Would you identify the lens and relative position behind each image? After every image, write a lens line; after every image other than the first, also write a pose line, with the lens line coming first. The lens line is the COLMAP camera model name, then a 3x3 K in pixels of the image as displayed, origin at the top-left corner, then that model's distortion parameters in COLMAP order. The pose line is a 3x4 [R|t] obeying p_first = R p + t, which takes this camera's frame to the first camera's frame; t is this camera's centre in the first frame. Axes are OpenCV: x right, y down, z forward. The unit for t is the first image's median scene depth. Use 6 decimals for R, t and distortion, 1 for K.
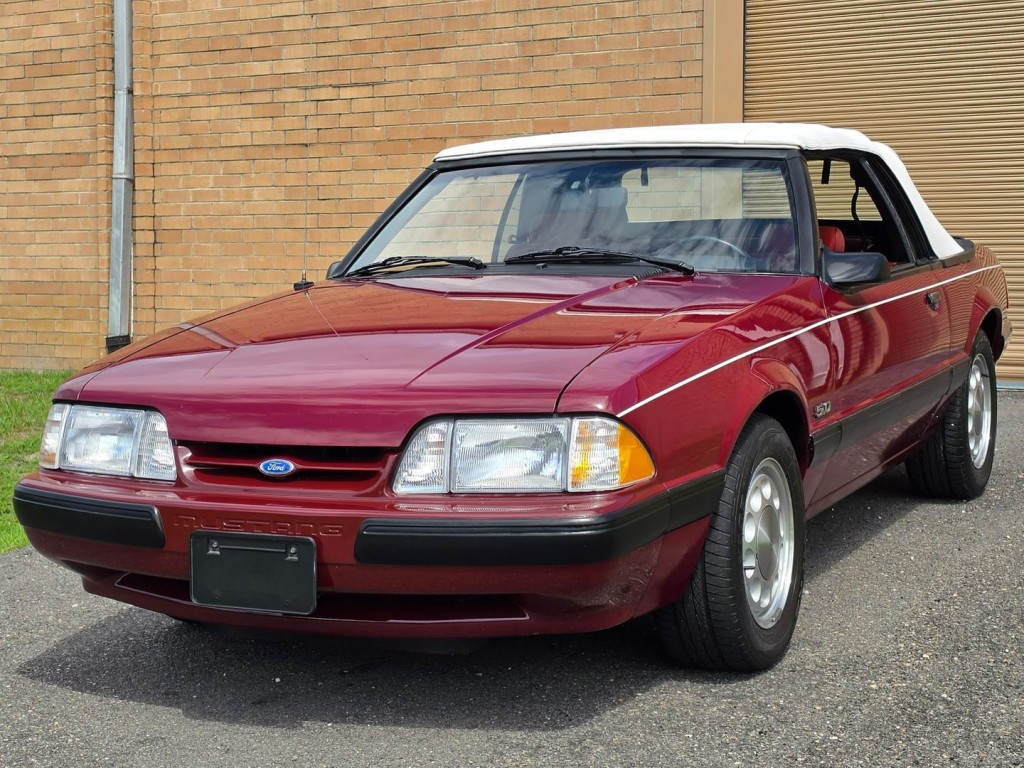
lens RADIAL K [[1949.5, 0, 439.2], [0, 1949.5, 374.8], [0, 0, 1]] dist [0.140138, 0.000000]
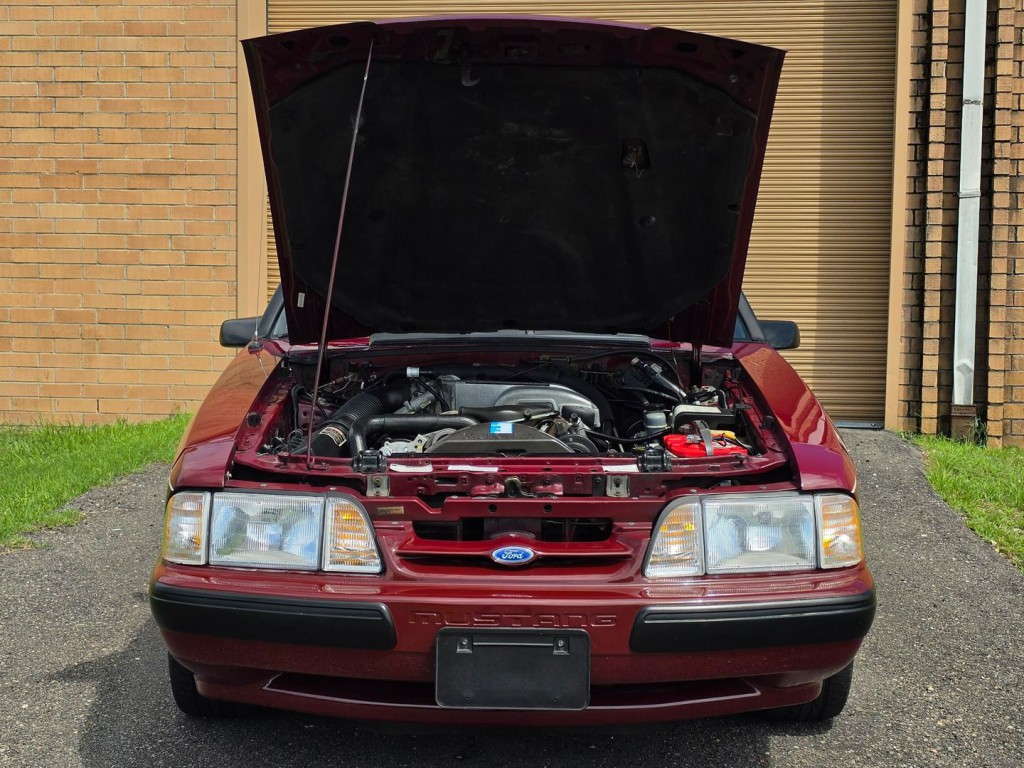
lens RADIAL K [[1760.3, 0, 446.3], [0, 1760.3, 368.0], [0, 0, 1]] dist [0.122995, 0.000000]
pose [[0.896157, -0.006411, 0.443691, -0.440574], [0.010769, 0.999915, -0.007304, -0.033822], [-0.443607, 0.011324, 0.896150, 0.218189]]
